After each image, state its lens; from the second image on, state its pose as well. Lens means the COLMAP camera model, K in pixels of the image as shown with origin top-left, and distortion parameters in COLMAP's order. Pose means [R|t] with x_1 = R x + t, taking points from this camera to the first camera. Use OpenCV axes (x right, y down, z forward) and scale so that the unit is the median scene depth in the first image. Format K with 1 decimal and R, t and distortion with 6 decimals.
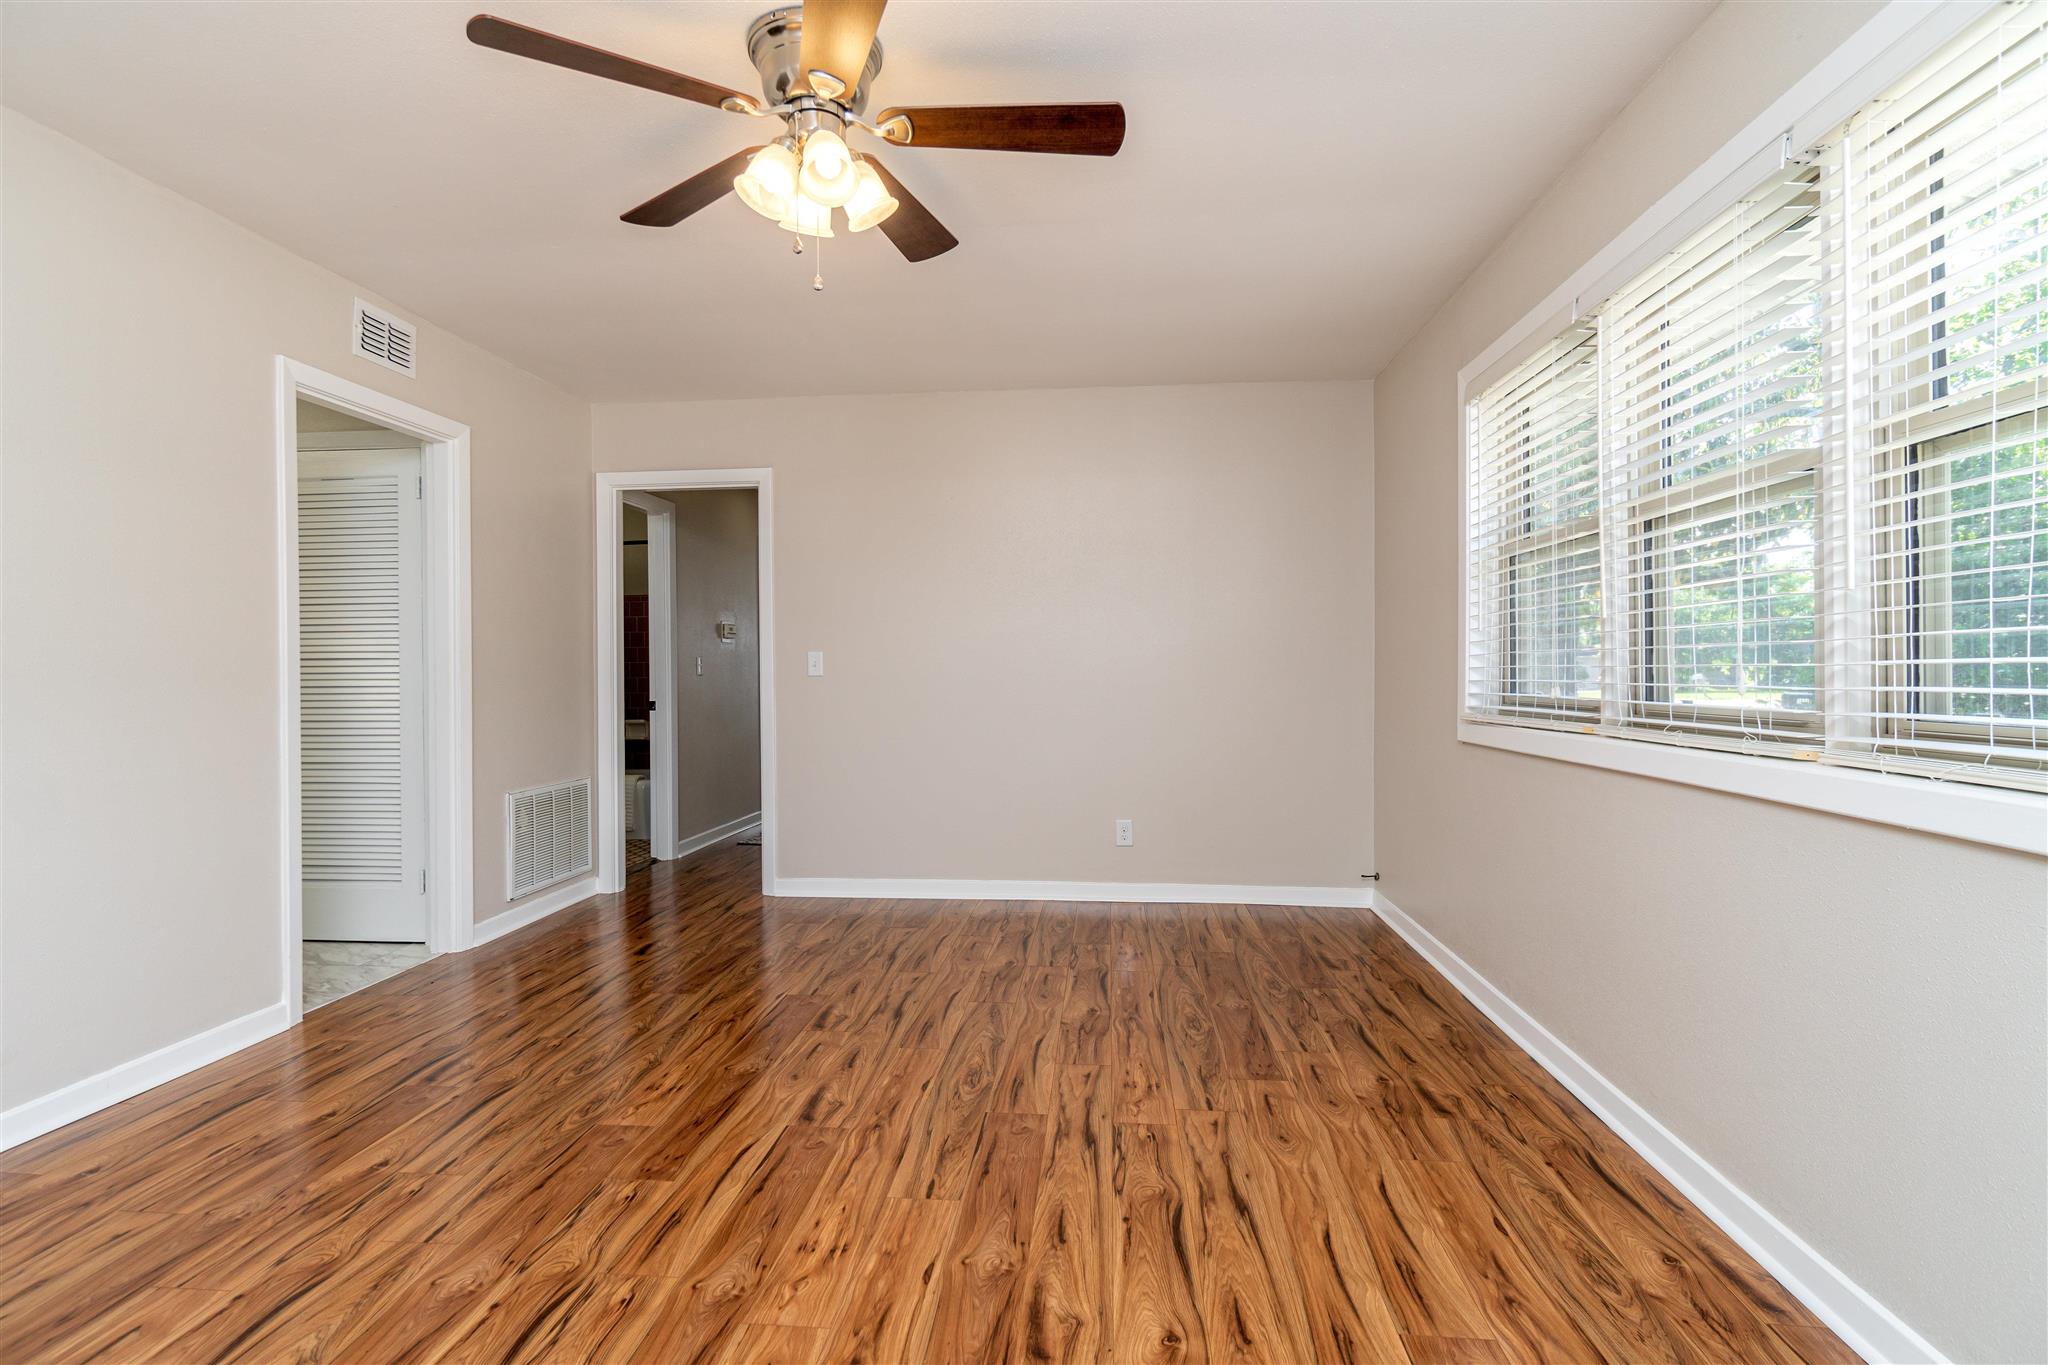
lens RADIAL K [[980.1, 0, 1028.5], [0, 980.1, 679.3], [0, 0, 1]] dist [-0.000072, -0.000070]
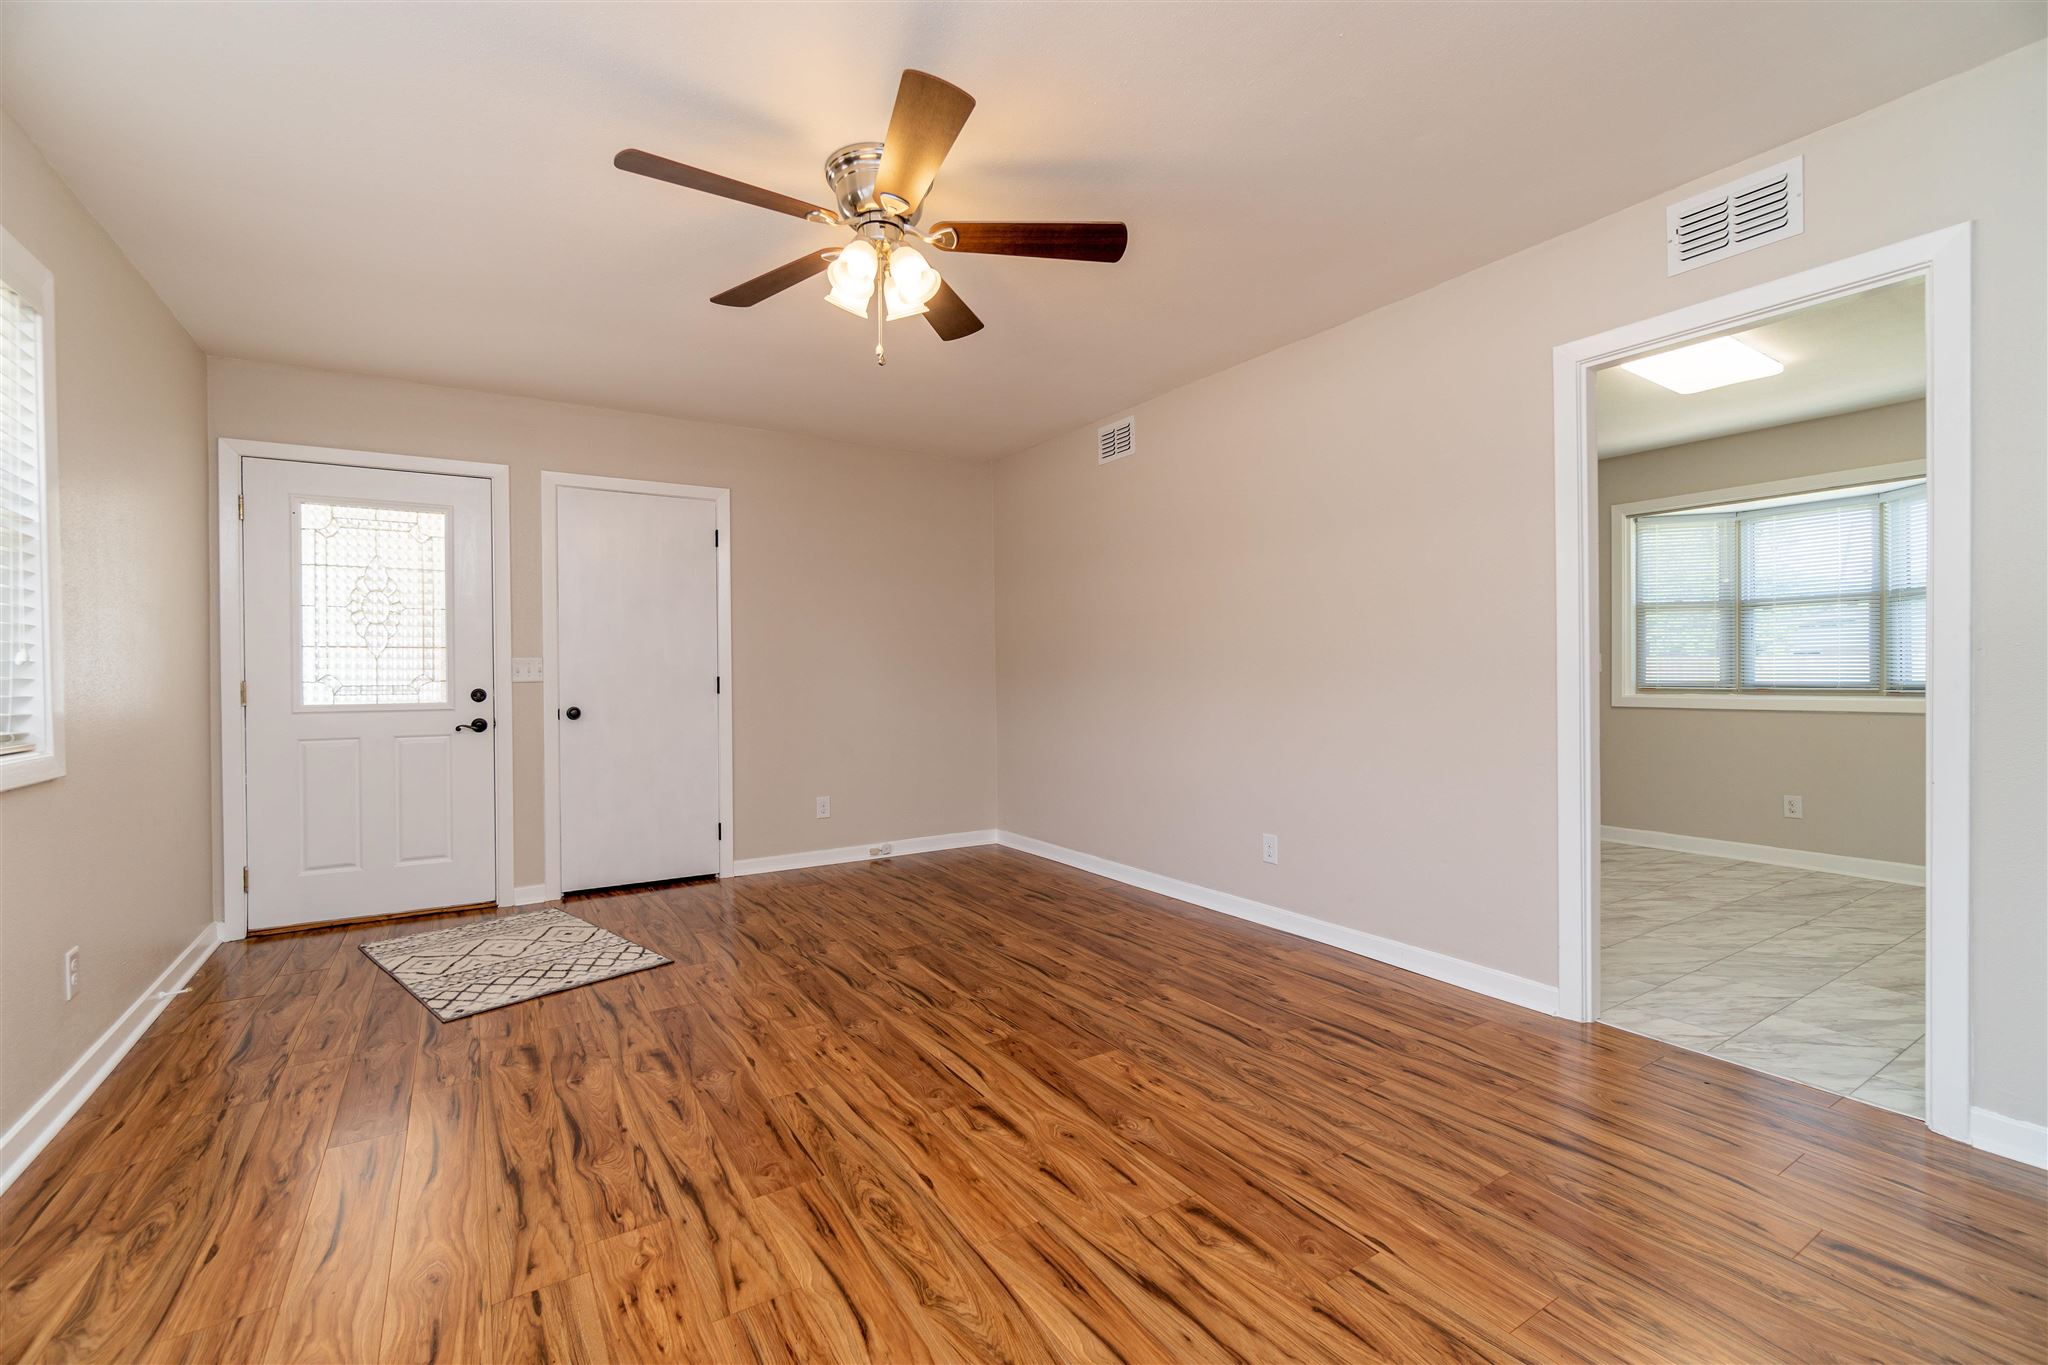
lens RADIAL K [[864.7, 0, 1000.1], [0, 864.7, 675.8], [0, 0, 1]] dist [-0.006787, 0.000306]
pose [[-0.805035, 0.014448, -0.593052, 0.288689], [0.007577, 0.999872, 0.014073, -0.013226], [0.593180, 0.006836, -0.805041, 1.764830]]
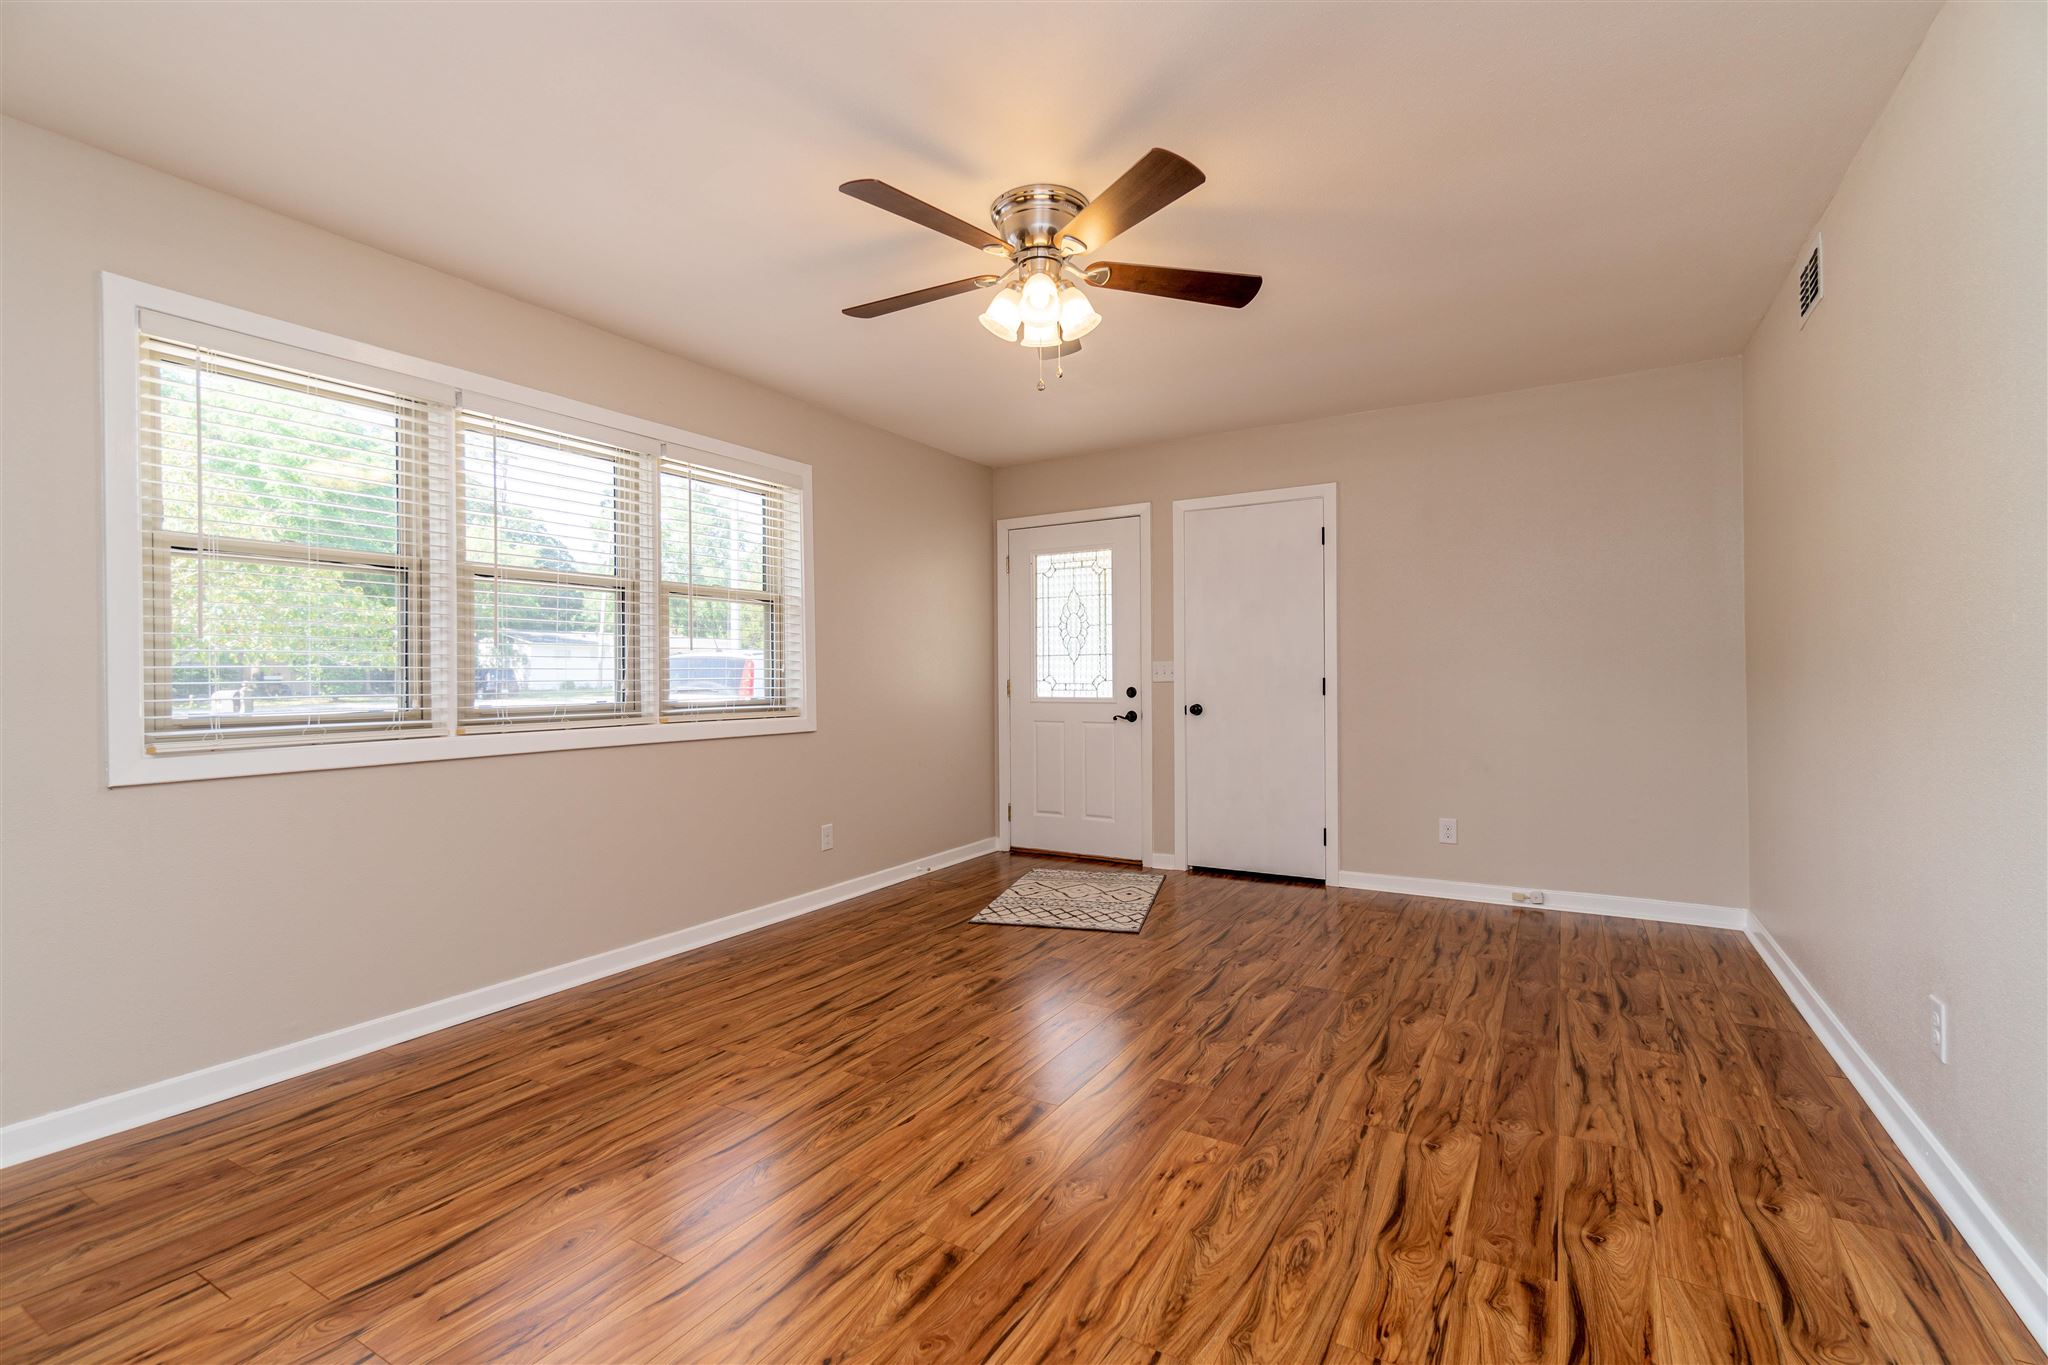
lens RADIAL K [[901.4, 0, 1023.6], [0, 901.4, 678.2], [0, 0, 1]] dist [-0.001669, 0.000854]
pose [[-0.901488, 0.012576, 0.432622, -0.638818], [0.016815, 0.999841, 0.005974, -0.010676], [-0.432478, 0.012660, -0.901556, 1.889747]]
